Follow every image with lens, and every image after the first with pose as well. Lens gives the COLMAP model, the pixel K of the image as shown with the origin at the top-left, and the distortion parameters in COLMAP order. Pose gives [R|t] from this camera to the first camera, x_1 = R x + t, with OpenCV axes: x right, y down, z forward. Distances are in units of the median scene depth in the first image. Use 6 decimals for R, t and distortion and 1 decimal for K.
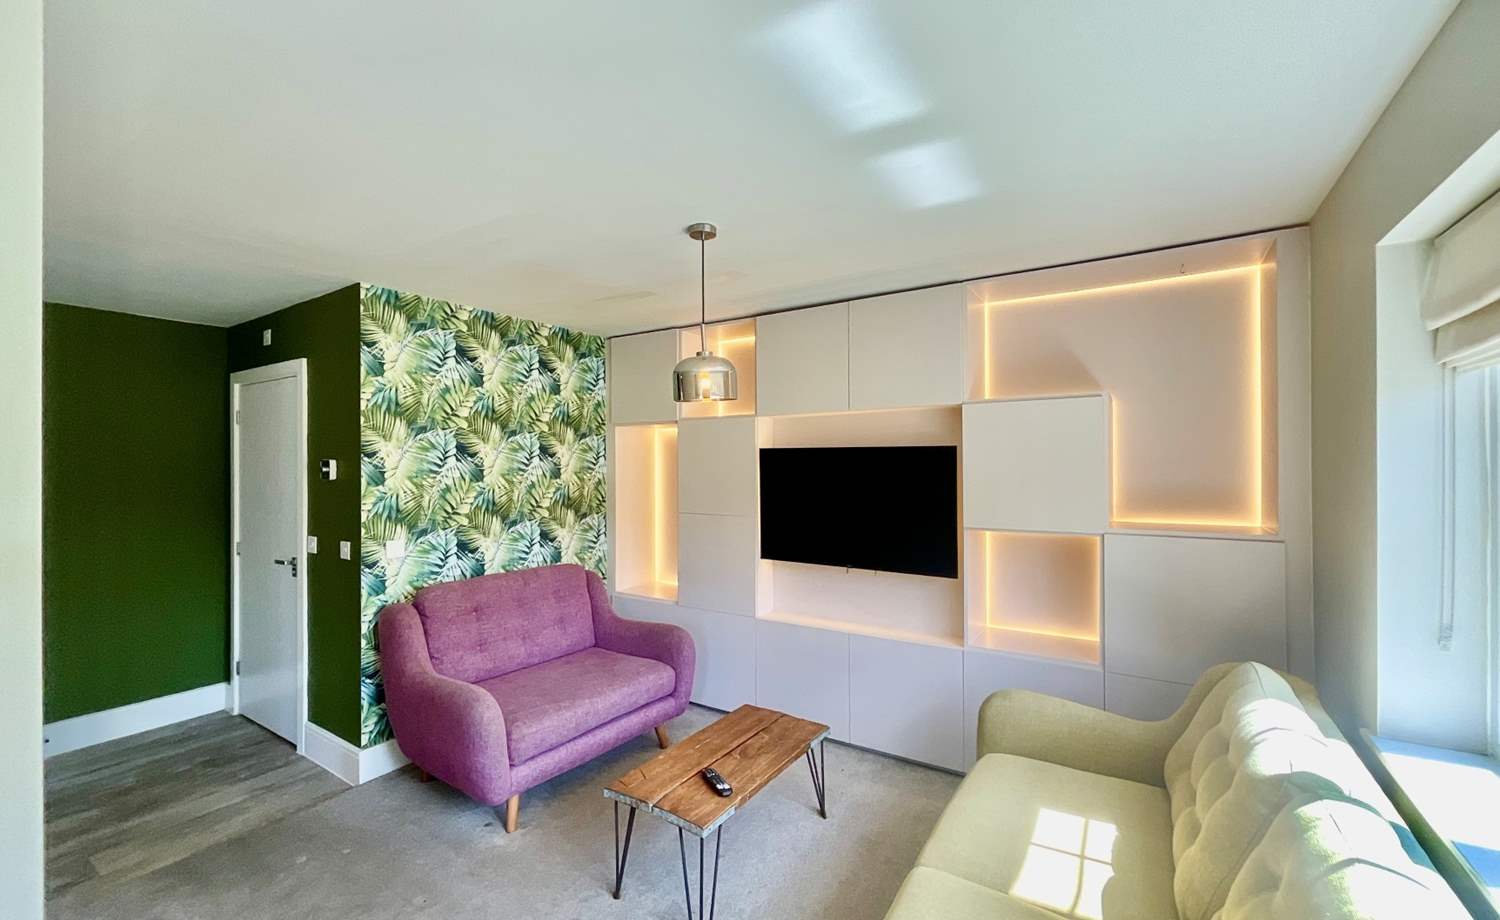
lens RADIAL K [[609.0, 0, 750.0], [0, 609.0, 460.0], [0, 0, 1]] dist [-0.000460, 0.000453]
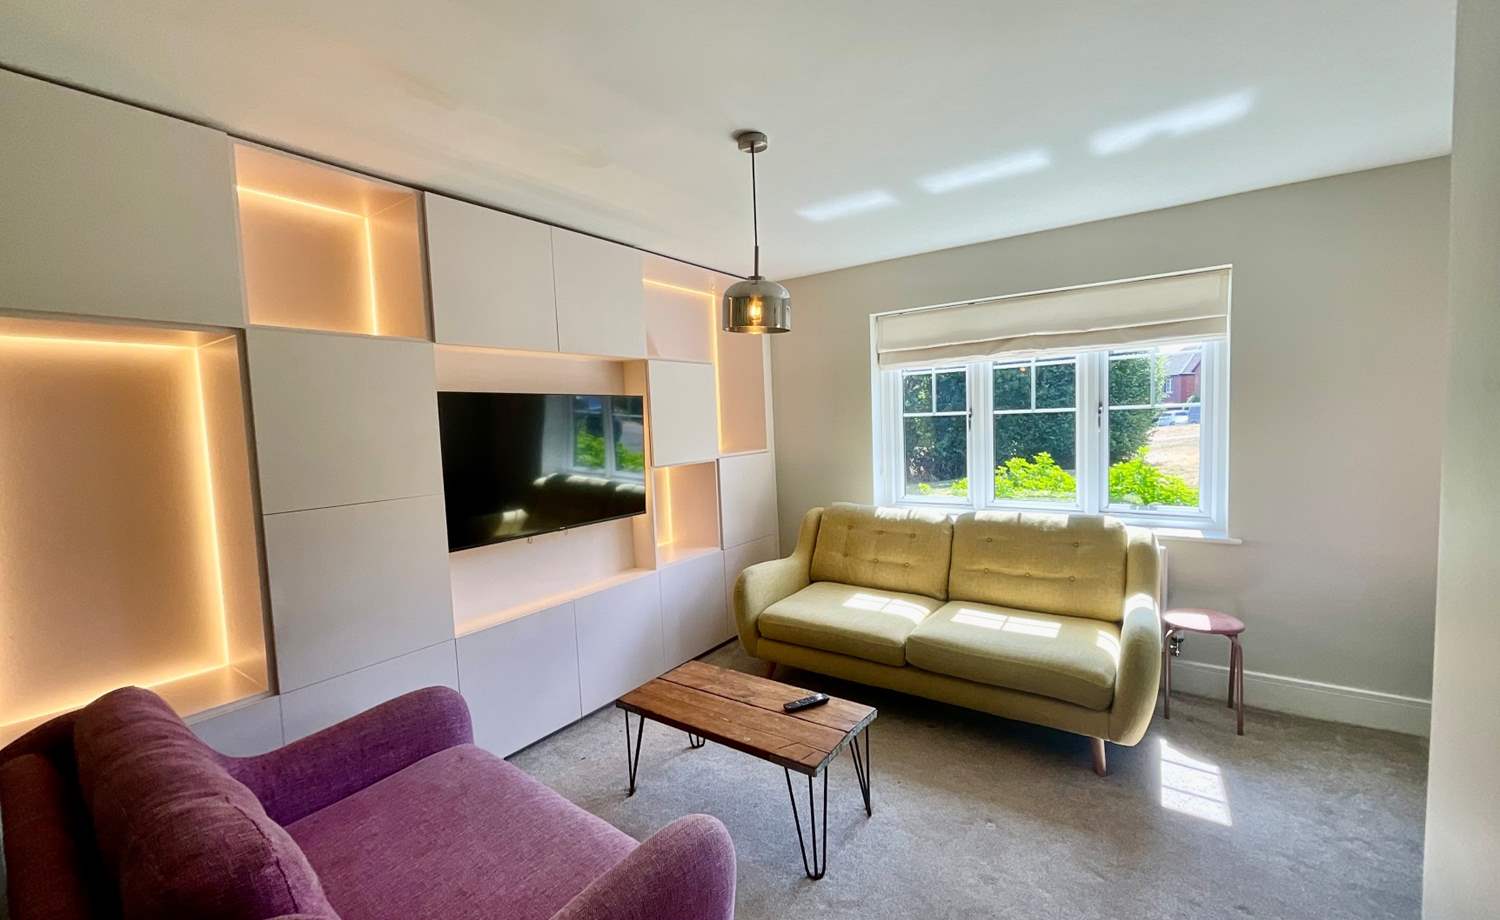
lens RADIAL K [[625.0, 0, 753.5], [0, 625.0, 466.0], [0, 0, 1]] dist [-0.001357, 0.000130]
pose [[0.032727, -0.073165, 0.996783, -0.823437], [0.026025, 0.997041, 0.072329, 0.028223], [-0.999125, 0.023574, 0.034535, 0.777530]]
